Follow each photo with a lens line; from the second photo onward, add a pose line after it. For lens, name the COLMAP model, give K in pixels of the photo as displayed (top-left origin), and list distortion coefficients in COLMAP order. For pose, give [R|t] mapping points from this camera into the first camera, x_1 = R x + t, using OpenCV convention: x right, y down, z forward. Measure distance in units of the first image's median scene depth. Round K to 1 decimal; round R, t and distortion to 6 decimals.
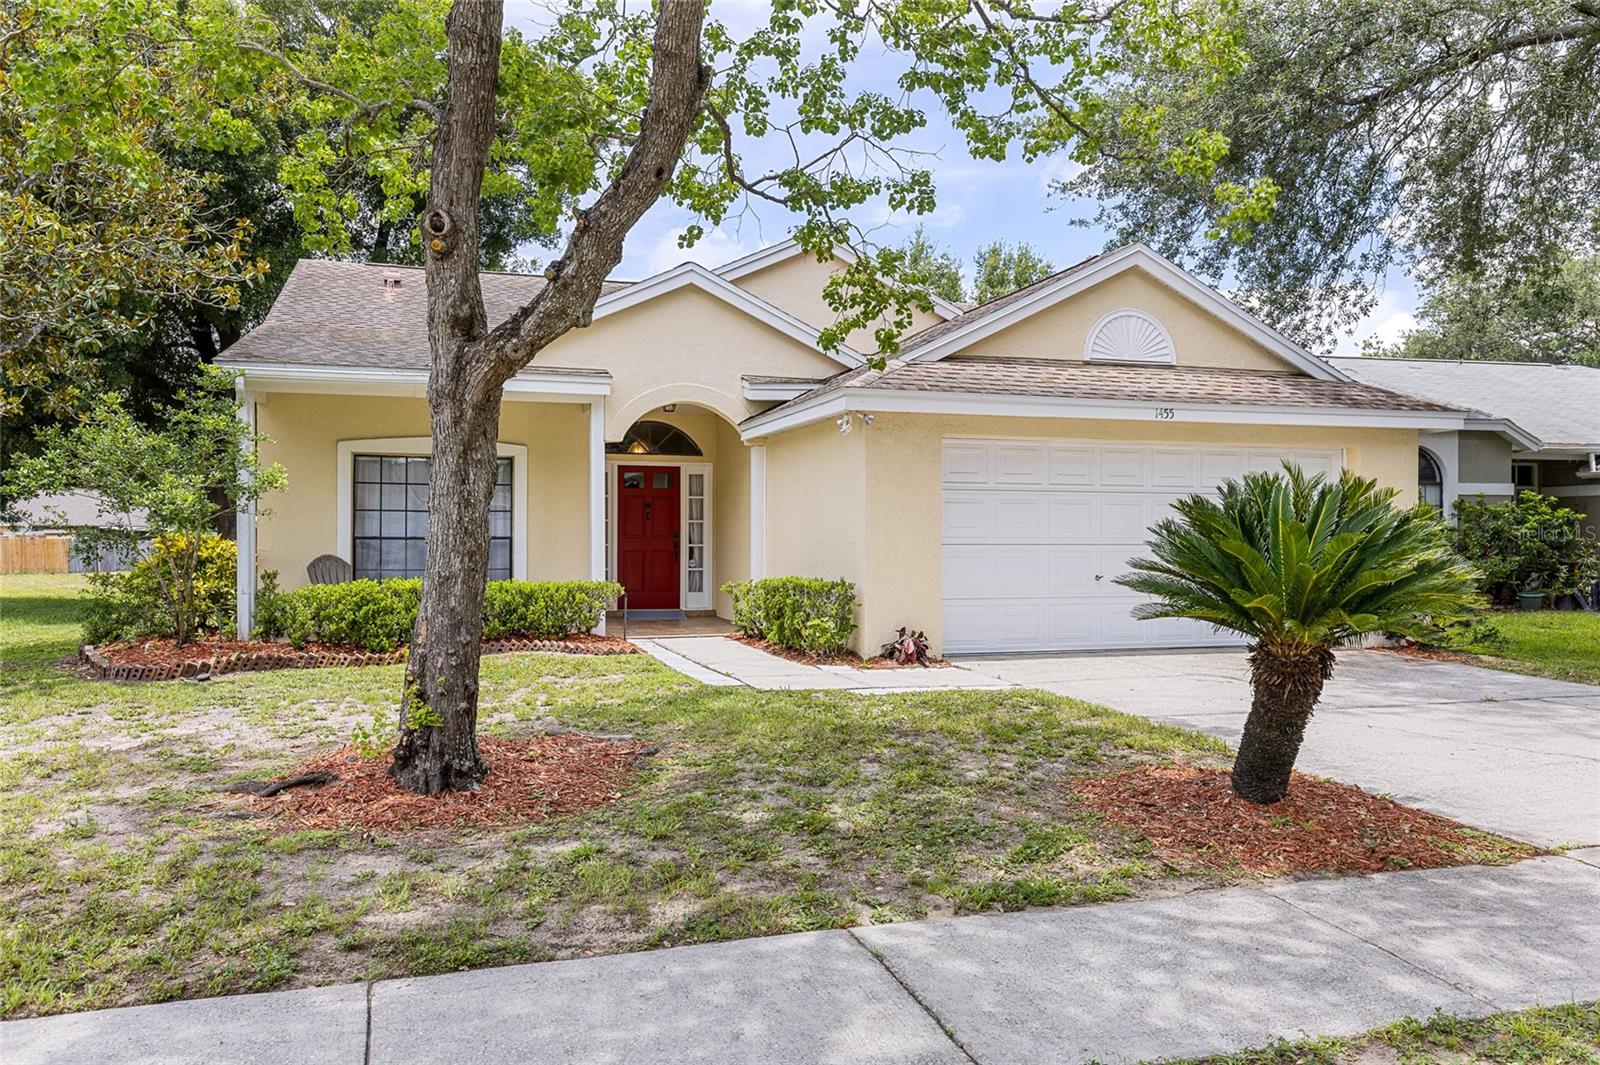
lens RADIAL K [[1167.8, 0, 802.9], [0, 1167.8, 534.2], [0, 0, 1]] dist [0.004485, -0.004655]
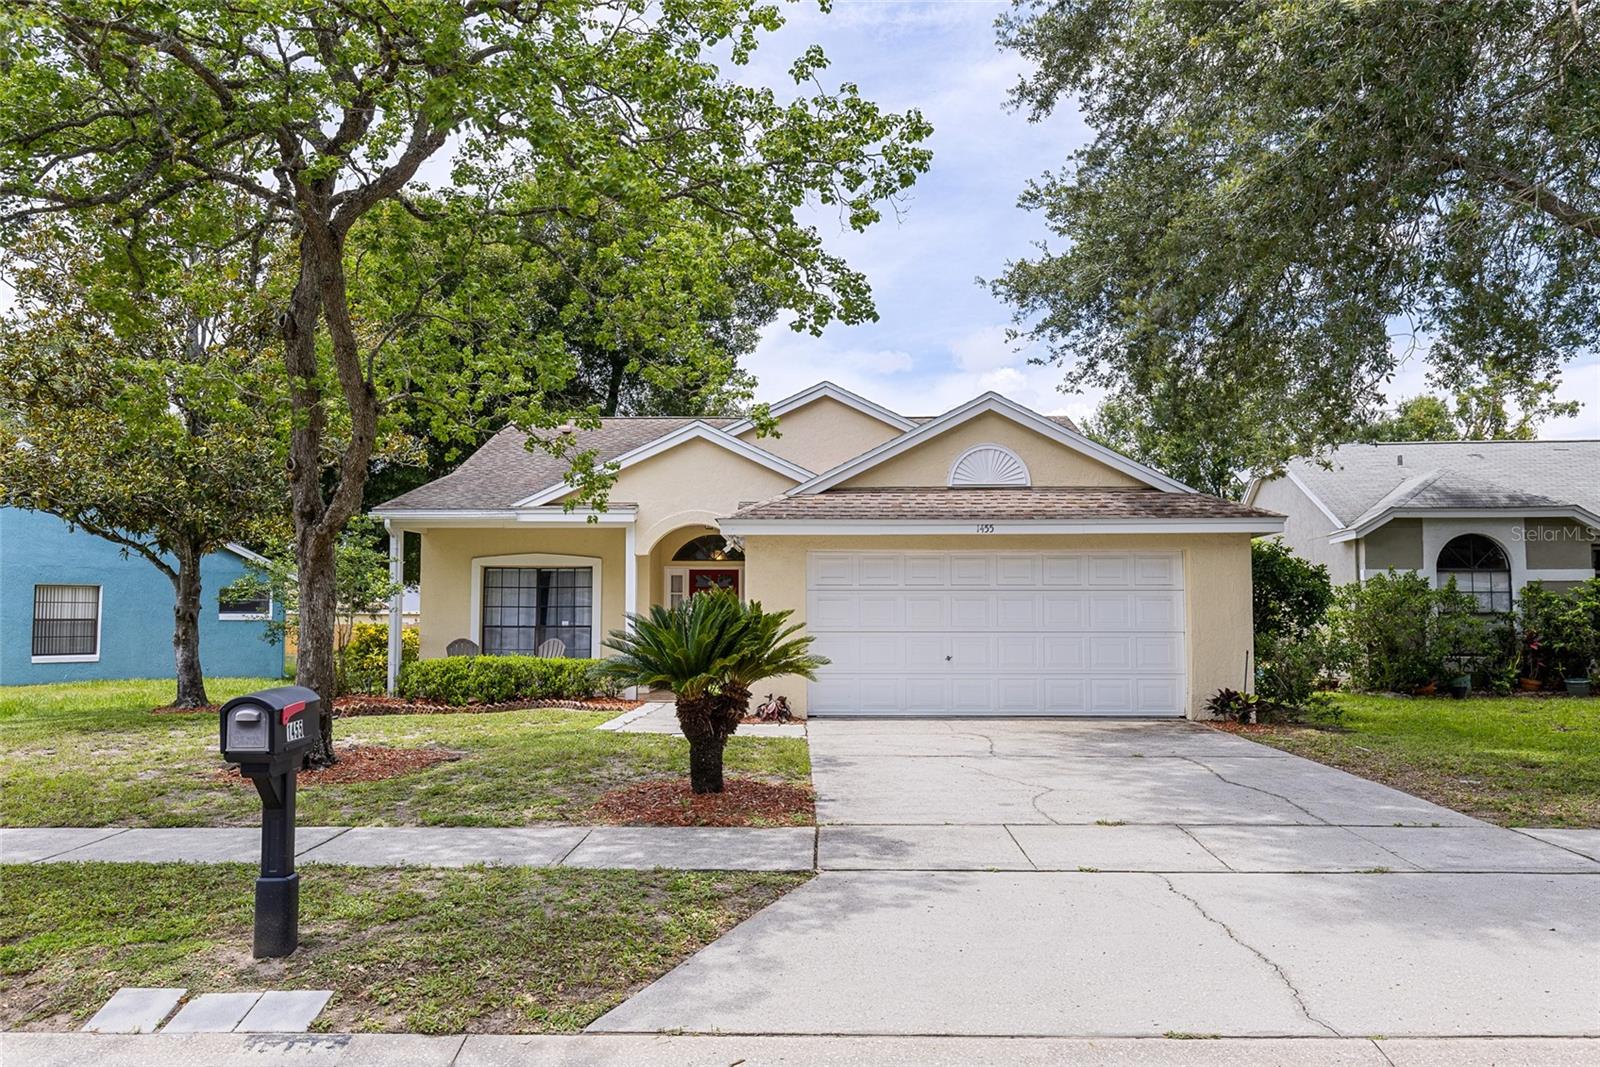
lens RADIAL K [[1139.1, 0, 799.5], [0, 1139.1, 537.9], [0, 0, 1]] dist [0.001194, -0.009106]
pose [[0.950845, -0.024799, -0.308671, 0.482815], [0.003061, 0.997492, -0.070712, -0.006190], [0.309651, 0.066291, 0.948537, -0.227378]]
